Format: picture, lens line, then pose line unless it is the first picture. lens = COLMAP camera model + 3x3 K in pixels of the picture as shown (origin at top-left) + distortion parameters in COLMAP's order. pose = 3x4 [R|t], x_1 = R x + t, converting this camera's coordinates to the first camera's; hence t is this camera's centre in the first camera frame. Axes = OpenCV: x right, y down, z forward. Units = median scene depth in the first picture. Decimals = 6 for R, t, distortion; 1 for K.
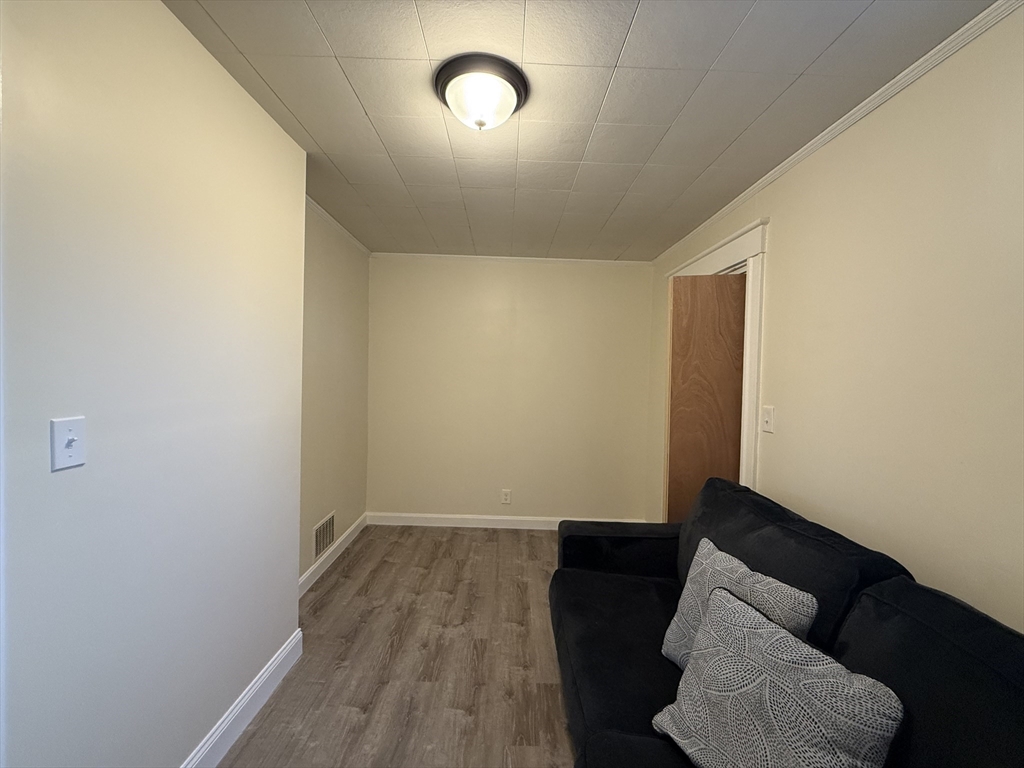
lens RADIAL K [[407.1, 0, 511.8], [0, 407.1, 382.6], [0, 0, 1]] dist [-0.003676, 0.000897]
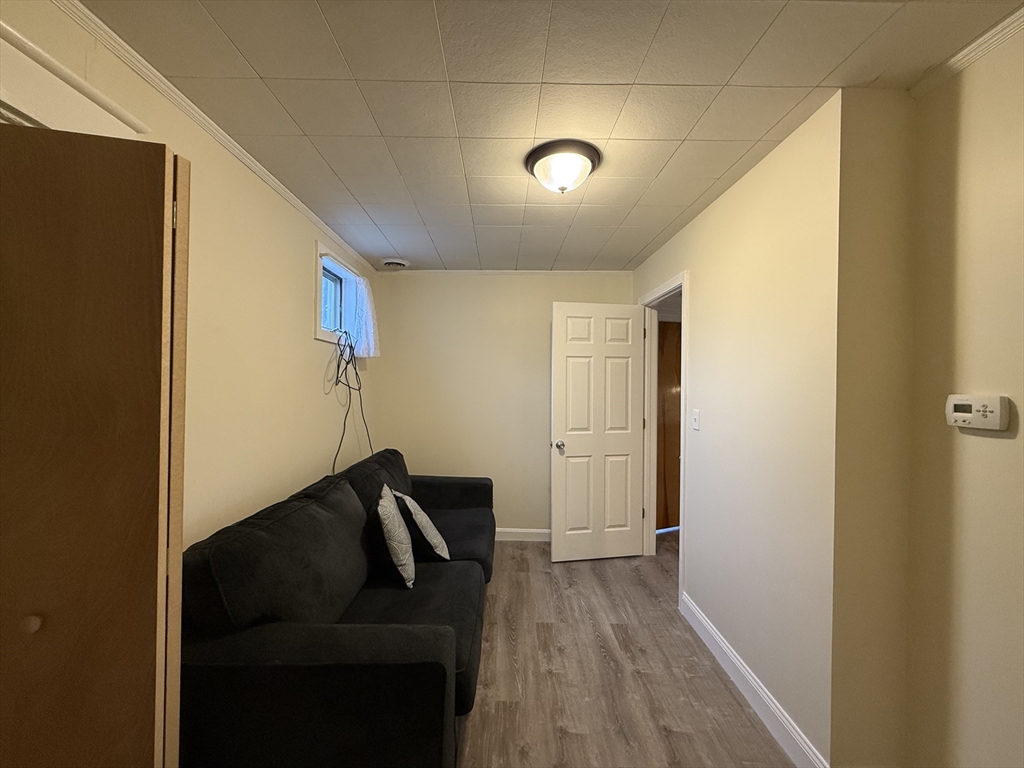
lens RADIAL K [[407.1, 0, 511.0], [0, 407.1, 382.8], [0, 0, 1]] dist [-0.003676, 0.000897]
pose [[-0.999334, -0.035235, -0.009467, 0.062408], [-0.035499, 0.998939, 0.029348, -0.065124], [0.008423, 0.029665, -0.999524, 1.994992]]
